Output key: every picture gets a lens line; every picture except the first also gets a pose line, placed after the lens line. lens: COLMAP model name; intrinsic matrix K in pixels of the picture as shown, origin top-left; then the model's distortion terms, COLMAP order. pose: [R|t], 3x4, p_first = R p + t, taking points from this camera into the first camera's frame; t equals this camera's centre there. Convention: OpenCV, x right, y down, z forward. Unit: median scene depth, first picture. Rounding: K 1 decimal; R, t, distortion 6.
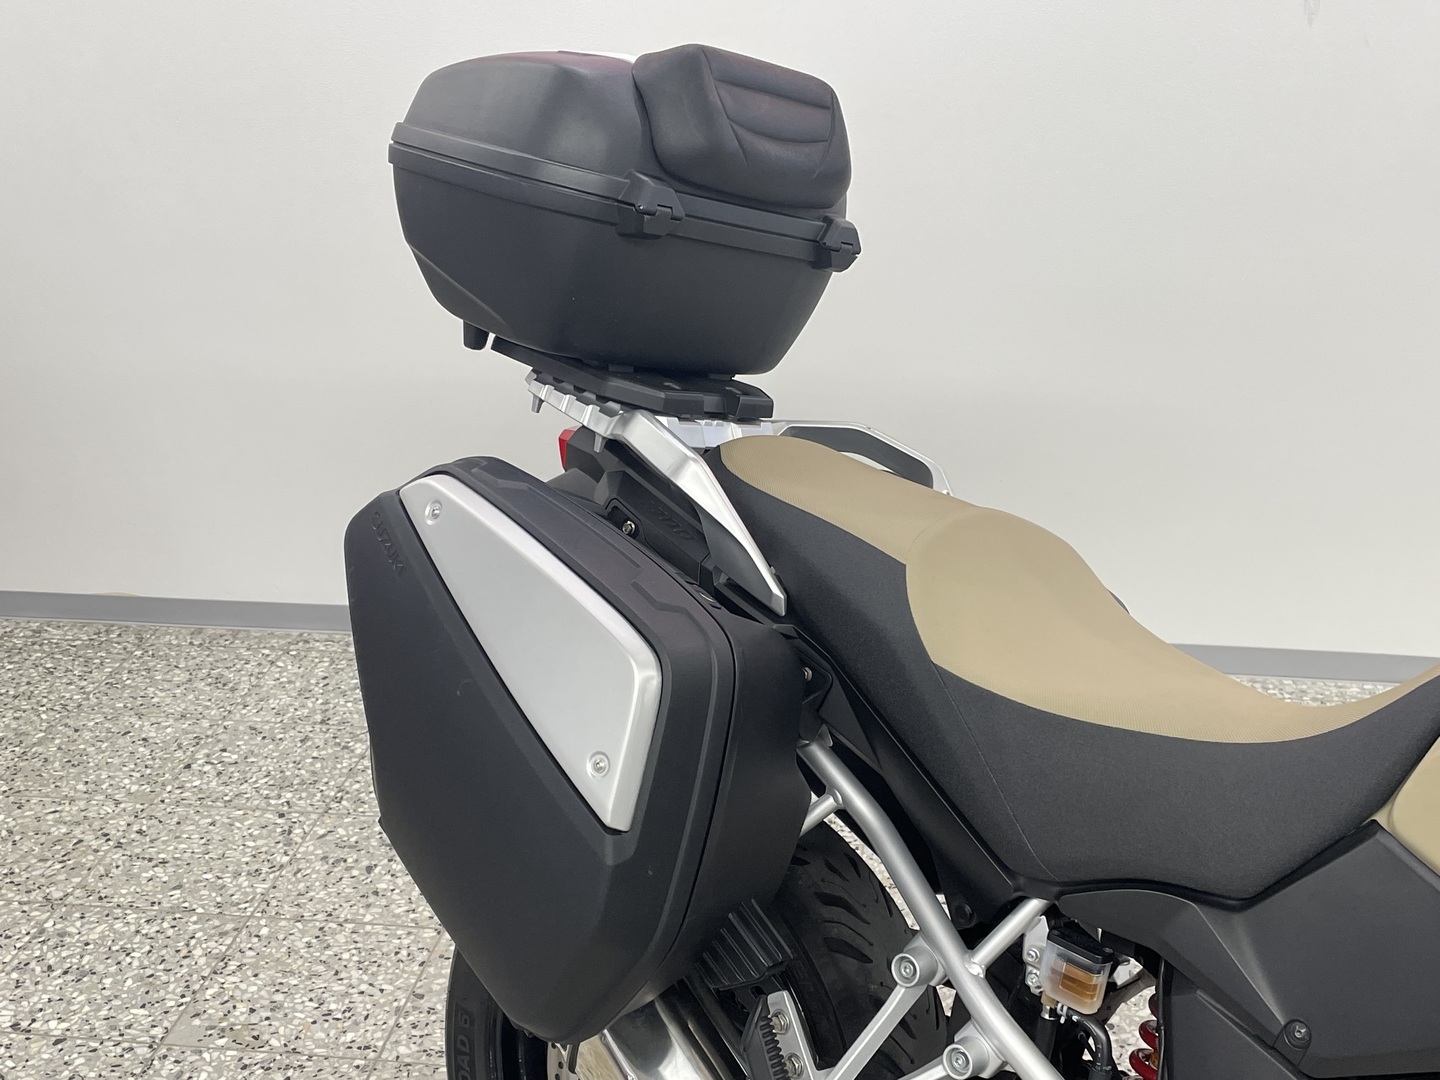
lens RADIAL K [[1776.3, 0, 703.7], [0, 1776.3, 515.0], [0, 0, 1]] dist [0.068803, 0.000000]
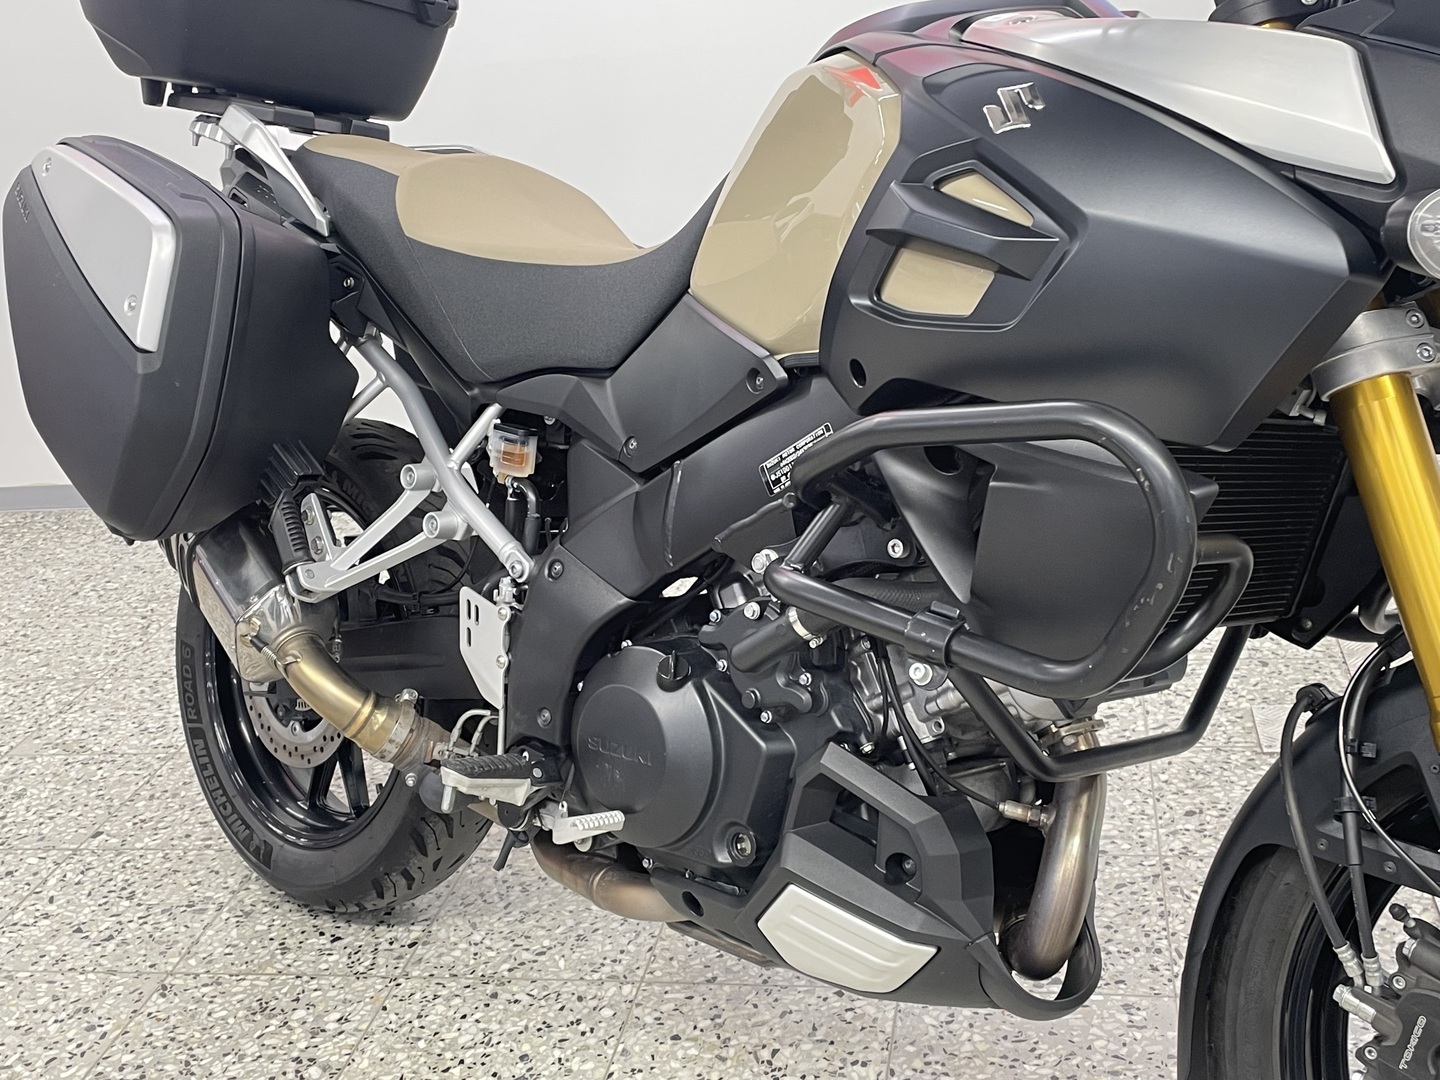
lens RADIAL K [[1776.3, 0, 682.9], [0, 1776.3, 514.9], [0, 0, 1]] dist [0.068803, 0.000000]
pose [[0.995444, -0.065503, -0.069288, 0.312745], [0.062492, 0.997041, -0.044768, 0.274617], [0.072016, 0.040234, 0.996592, -0.223474]]
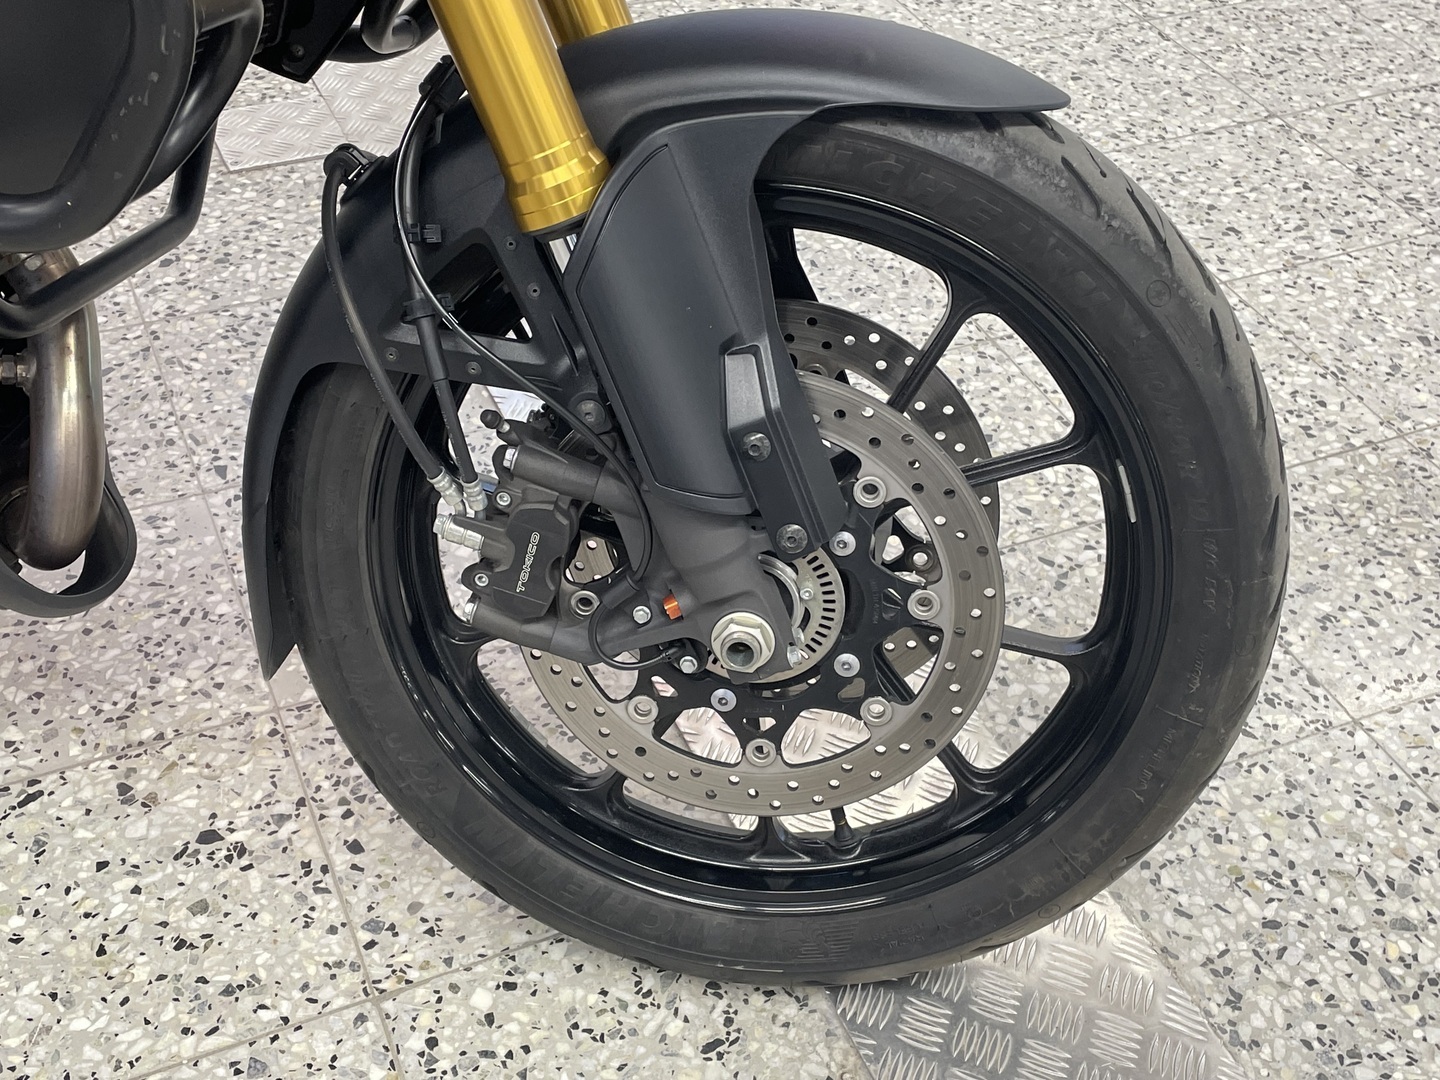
lens RADIAL K [[1776.3, 0, 722.5], [0, 1776.3, 529.2], [0, 0, 1]] dist [0.068803, 0.000000]
pose [[0.841945, -0.317133, 0.436526, 0.328315], [0.147010, 0.913258, 0.379931, 0.238414], [-0.519149, -0.255708, 0.815535, -0.030171]]
